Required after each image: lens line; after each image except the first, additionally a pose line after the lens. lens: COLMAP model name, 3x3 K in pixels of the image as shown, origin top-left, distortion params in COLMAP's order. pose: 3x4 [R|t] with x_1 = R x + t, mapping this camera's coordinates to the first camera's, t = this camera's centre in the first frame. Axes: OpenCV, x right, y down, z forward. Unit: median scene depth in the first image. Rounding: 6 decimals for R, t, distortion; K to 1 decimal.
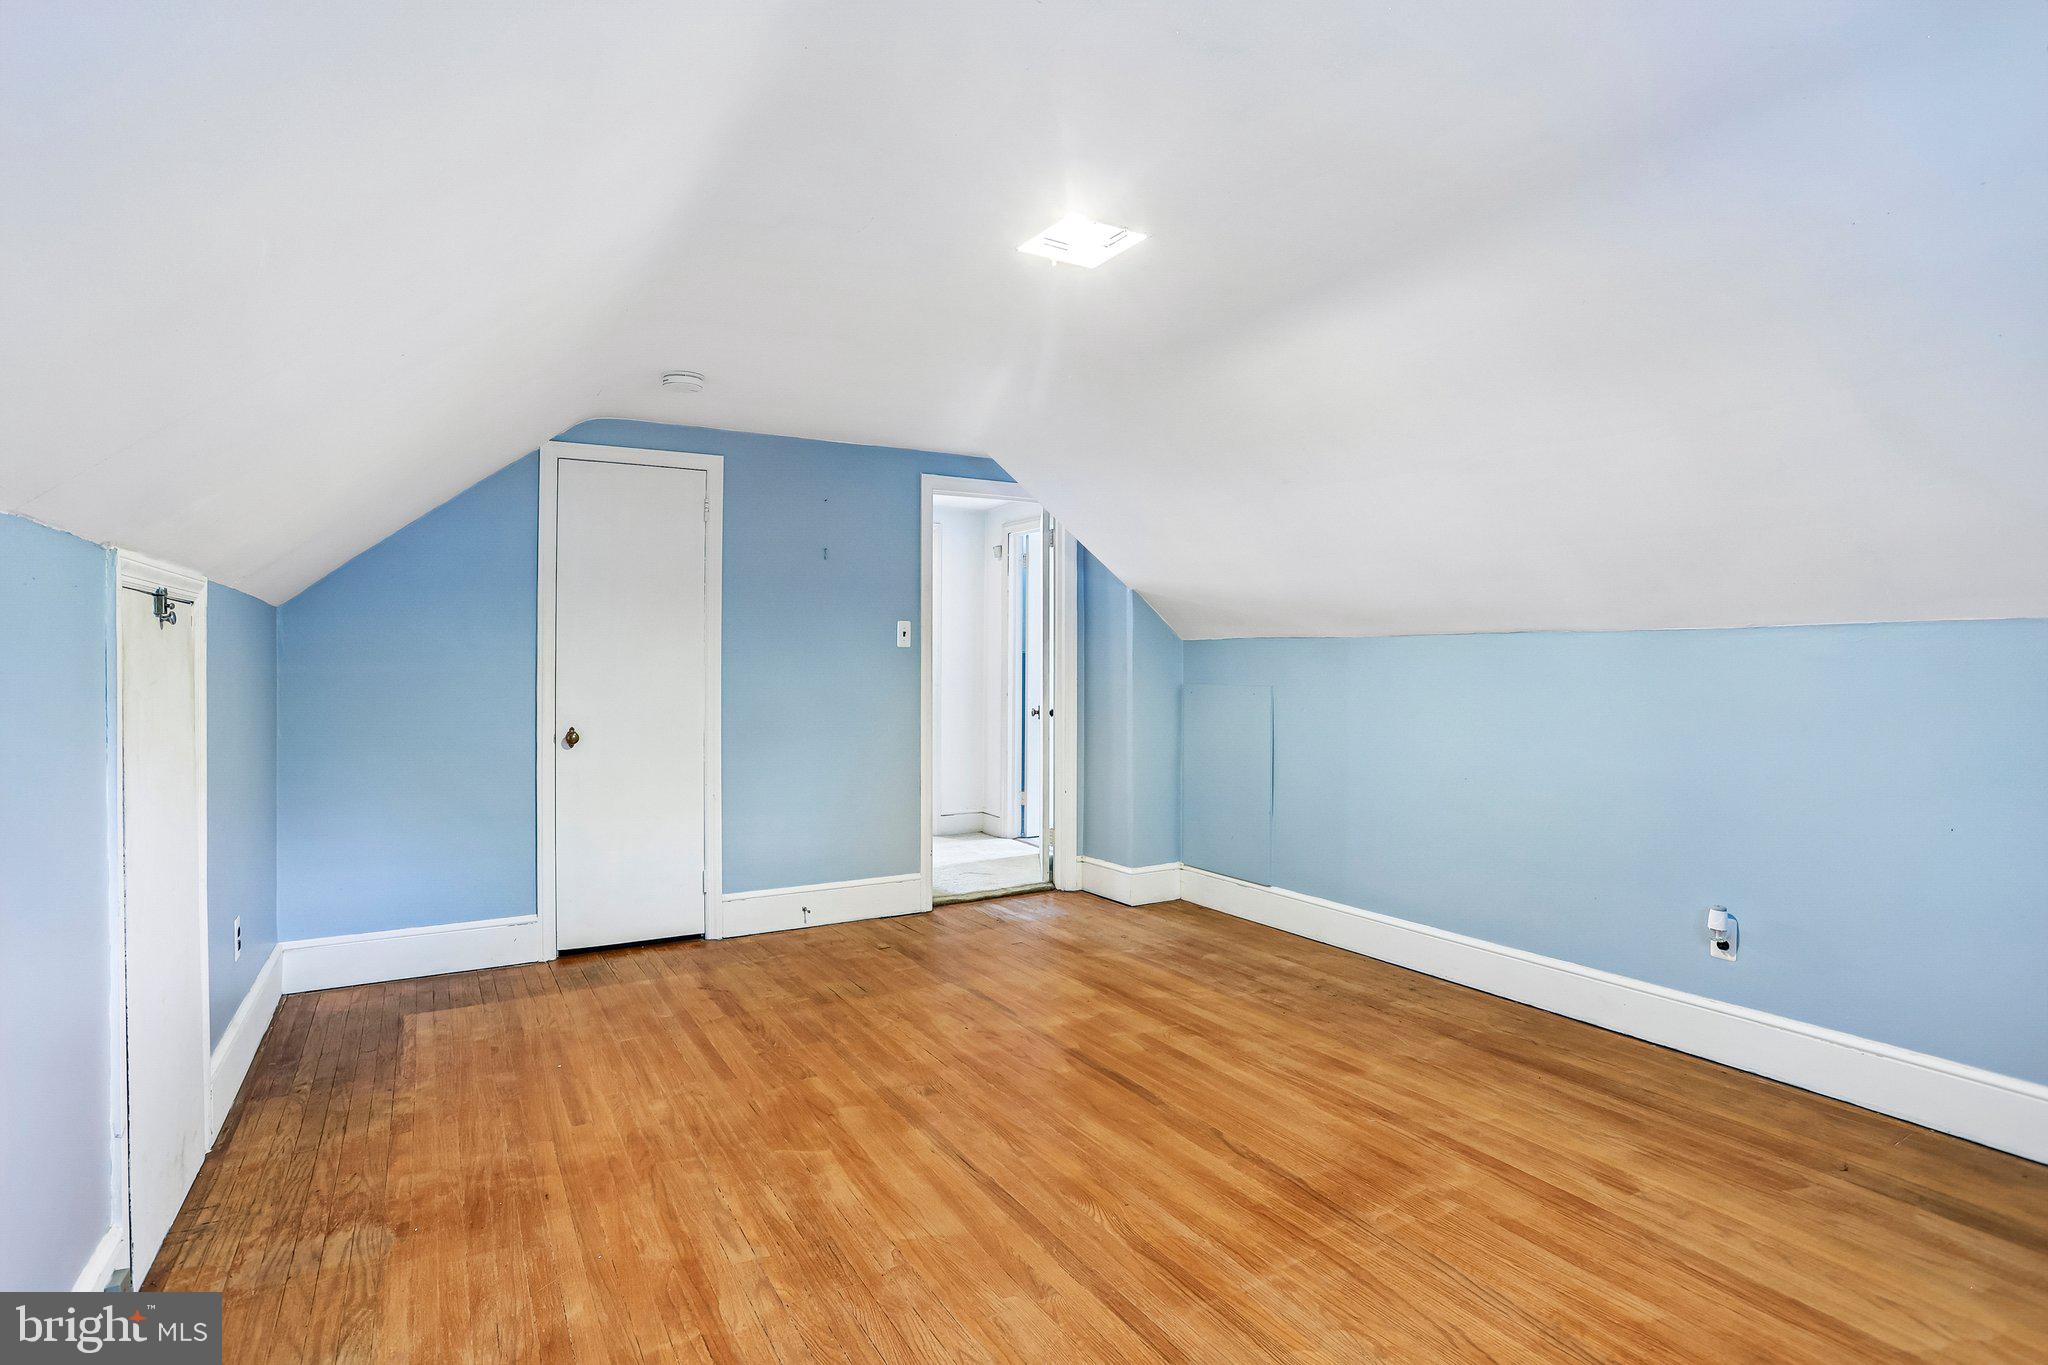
lens RADIAL K [[1005.5, 0, 1007.1], [0, 1005.5, 659.3], [0, 0, 1]] dist [-0.073979, 0.031232]
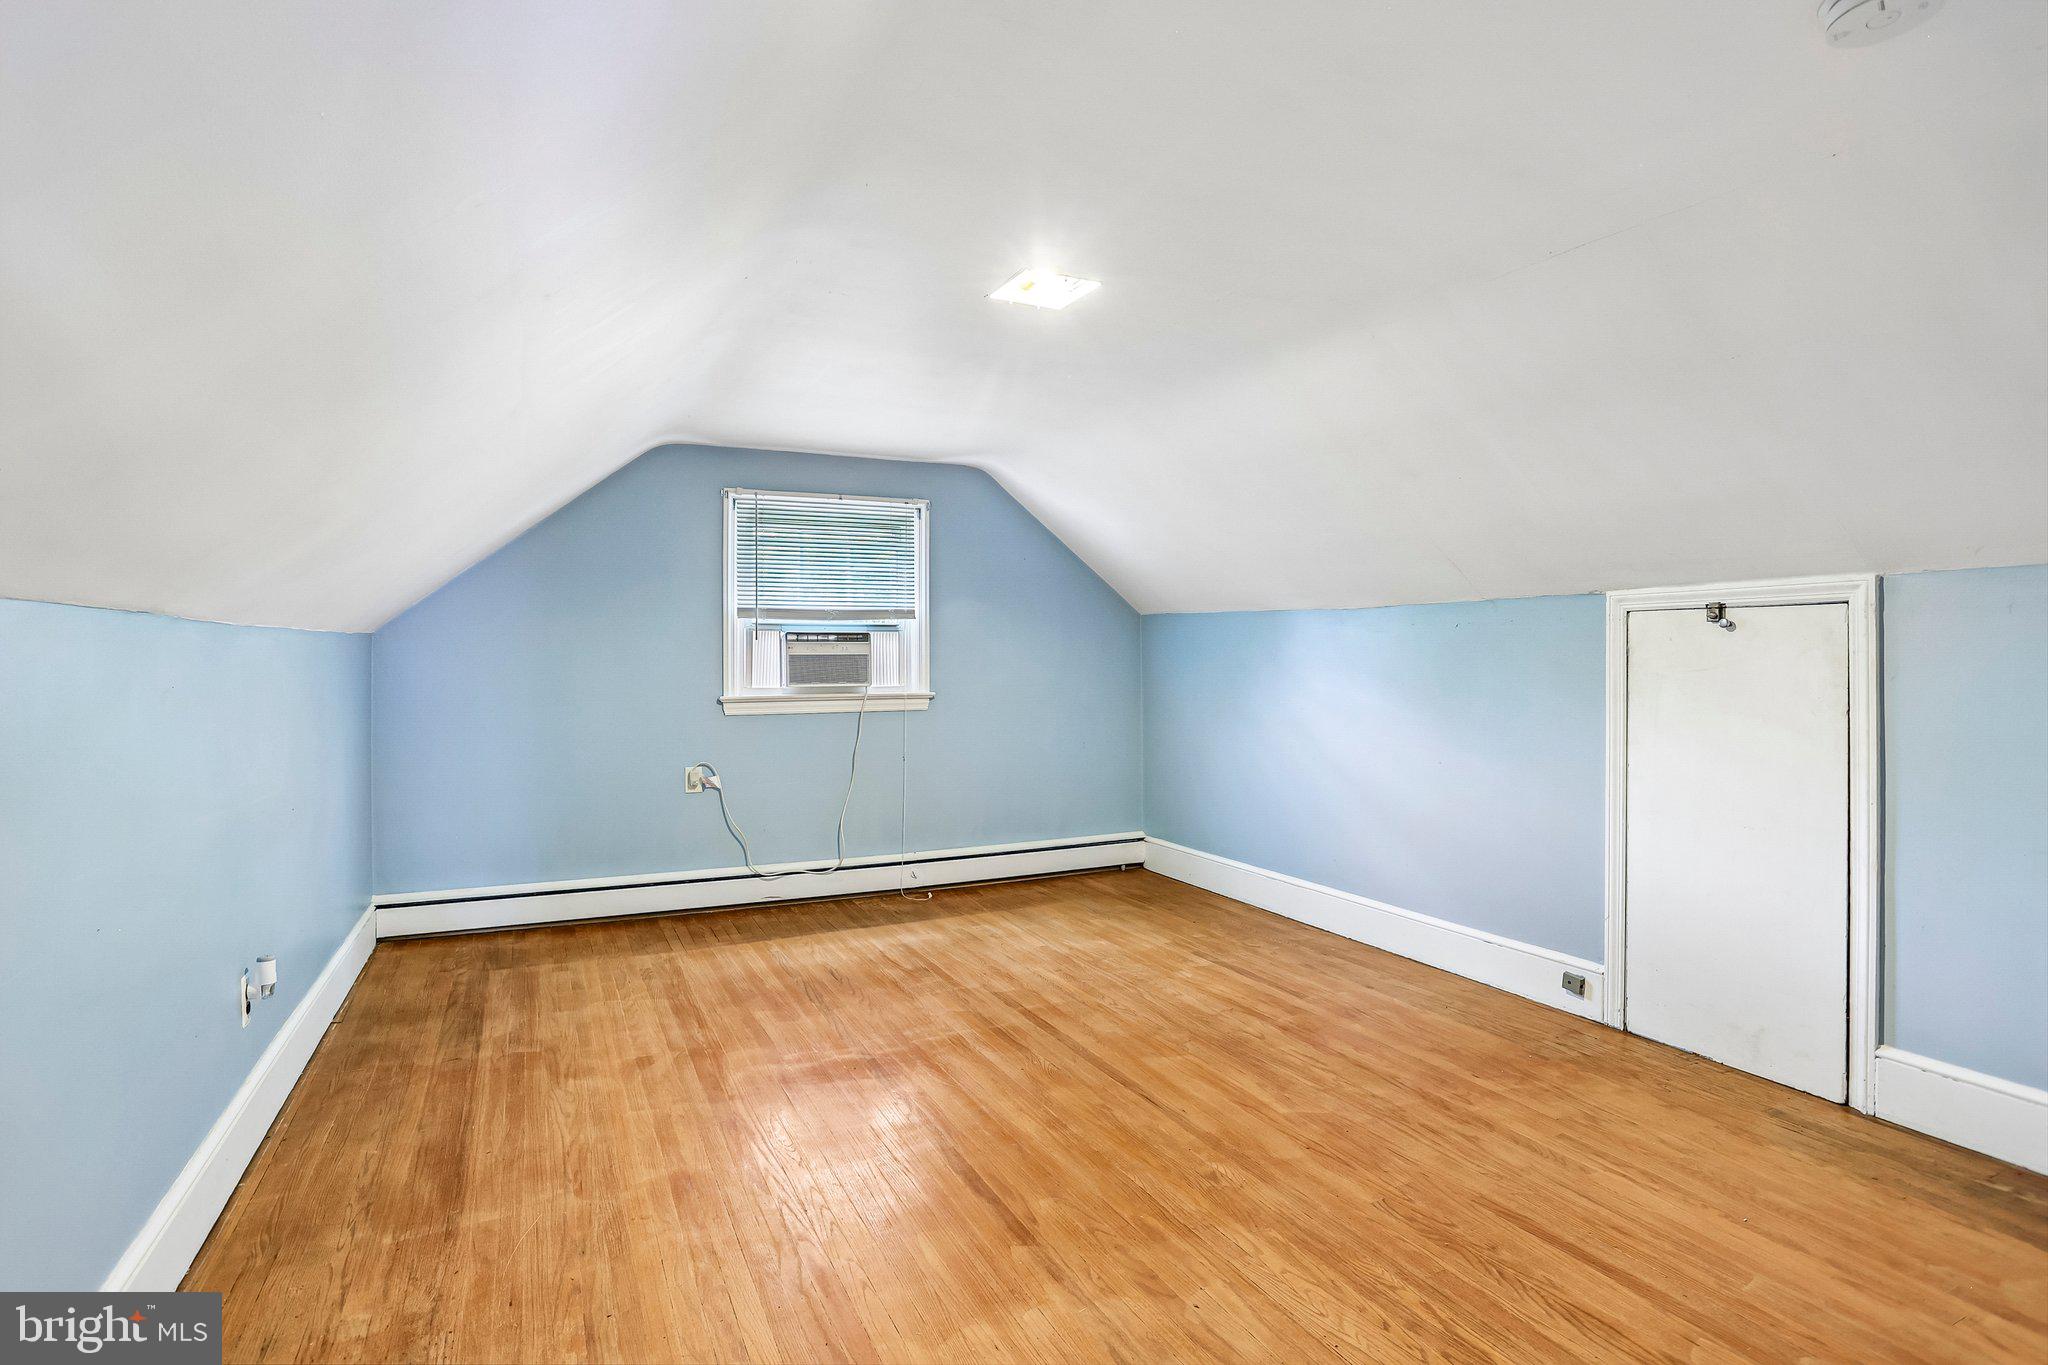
lens RADIAL K [[1005.5, 0, 1007.1], [0, 1005.5, 659.3], [0, 0, 1]] dist [-0.073979, 0.031232]
pose [[-0.996449, 0.006185, 0.083973, 0.024528], [0.006419, 0.999976, 0.002516, -0.001671], [-0.083955, 0.003046, -0.996465, 2.140345]]
